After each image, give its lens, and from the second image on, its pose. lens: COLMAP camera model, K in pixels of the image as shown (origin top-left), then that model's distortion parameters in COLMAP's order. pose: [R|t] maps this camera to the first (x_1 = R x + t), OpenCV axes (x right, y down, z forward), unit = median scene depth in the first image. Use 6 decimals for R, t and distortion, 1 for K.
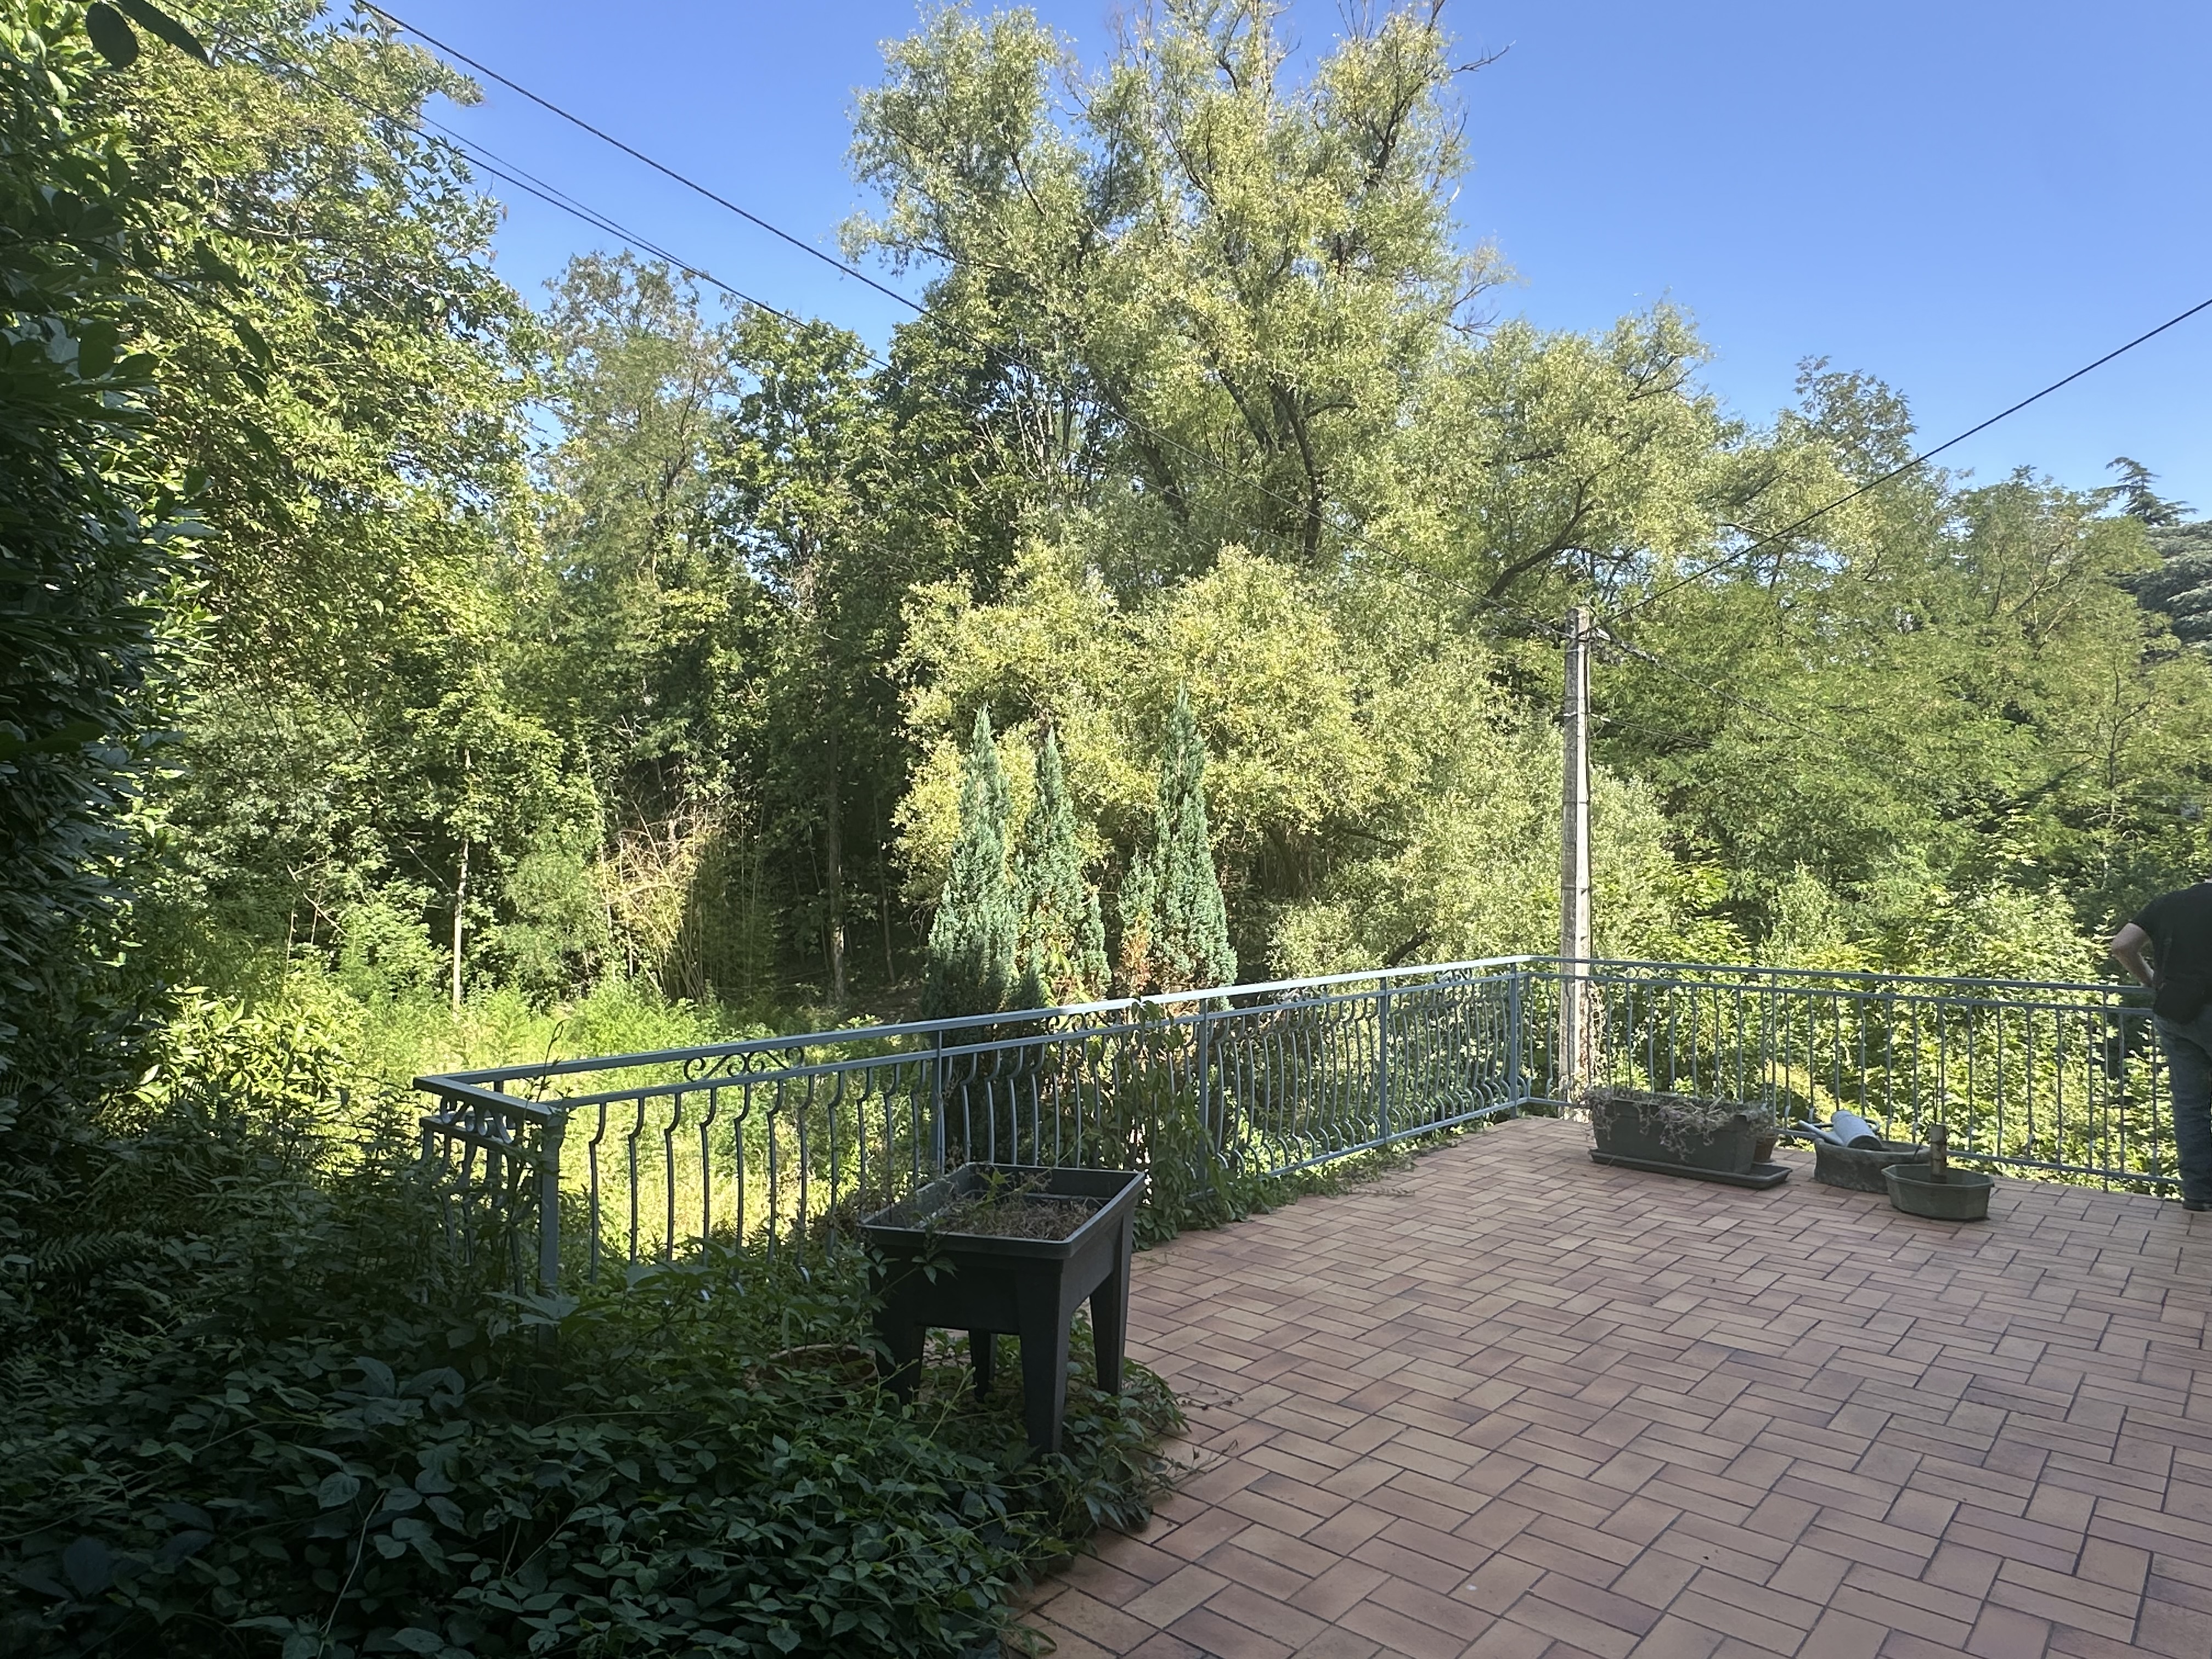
lens RADIAL K [[1323.2, 0, 1106.0], [0, 1323.2, 829.5], [0, 0, 1]] dist [-0.000991, -0.002887]
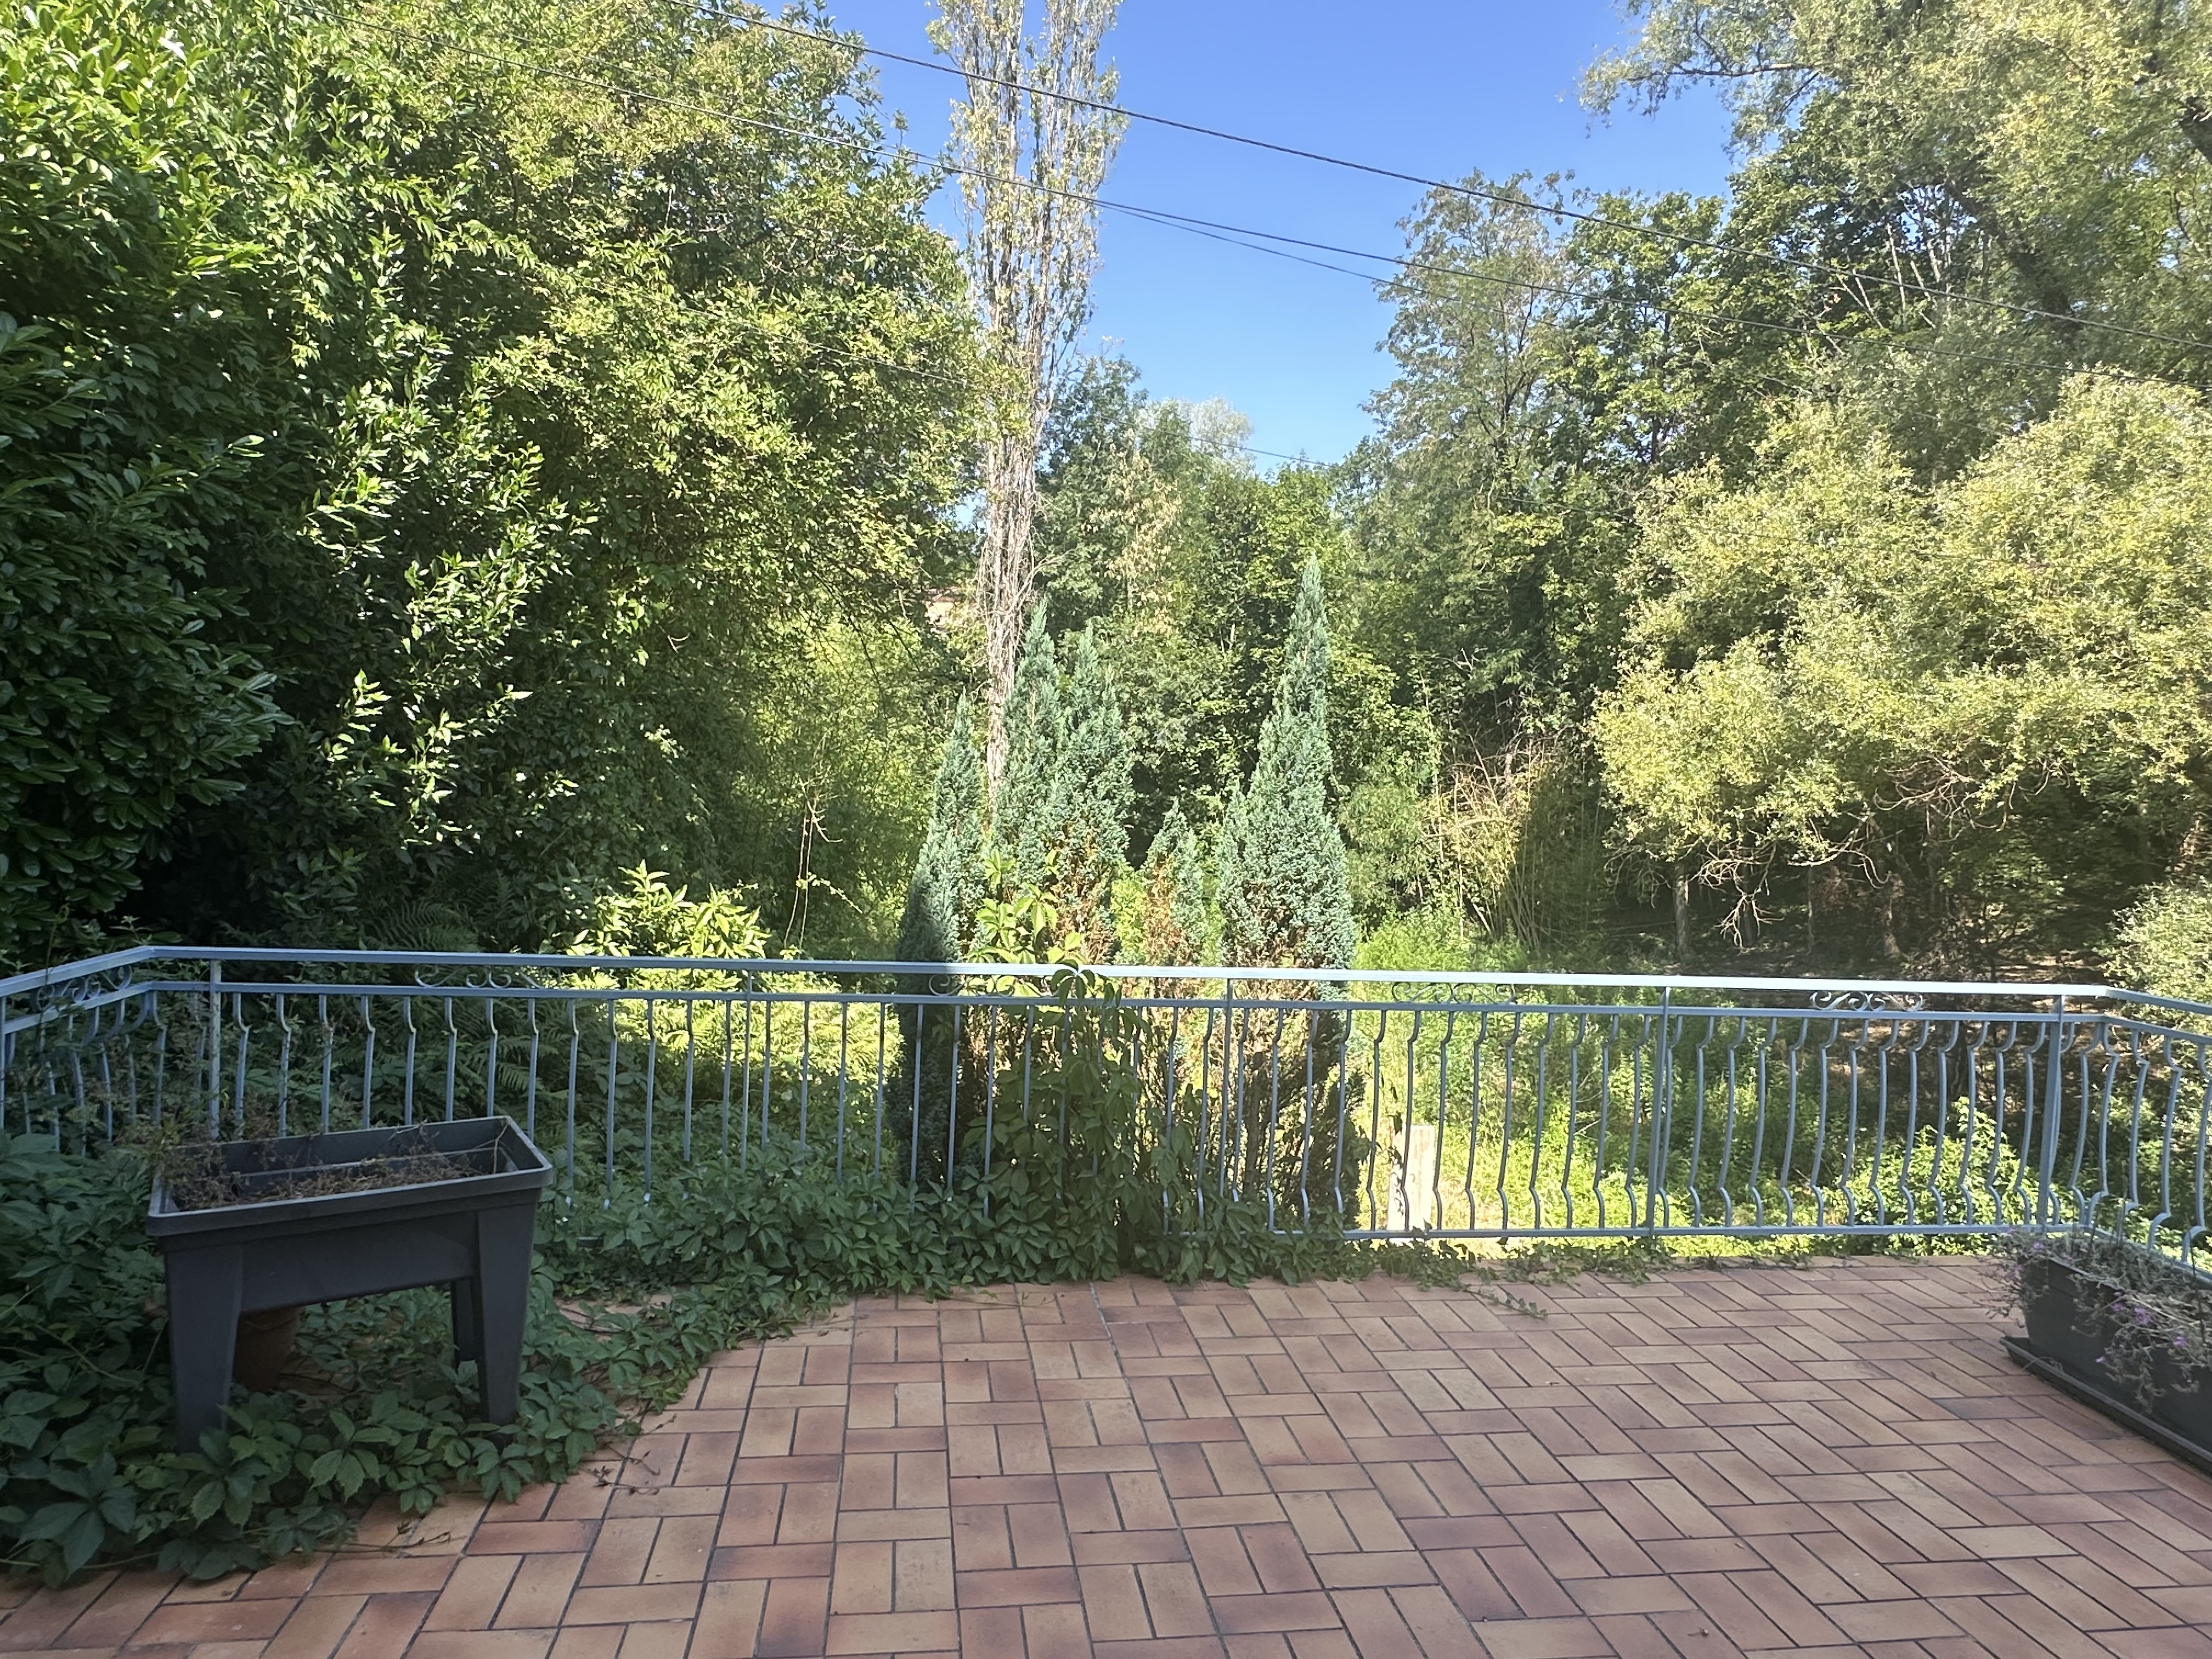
lens RADIAL K [[1323.2, 0, 1106.0], [0, 1323.2, 829.5], [0, 0, 1]] dist [-0.000991, -0.002887]
pose [[0.767097, 0.051493, -0.639462, 0.079916], [-0.020989, 0.998254, 0.055207, 0.000721], [0.641188, -0.028927, 0.766838, 0.062713]]
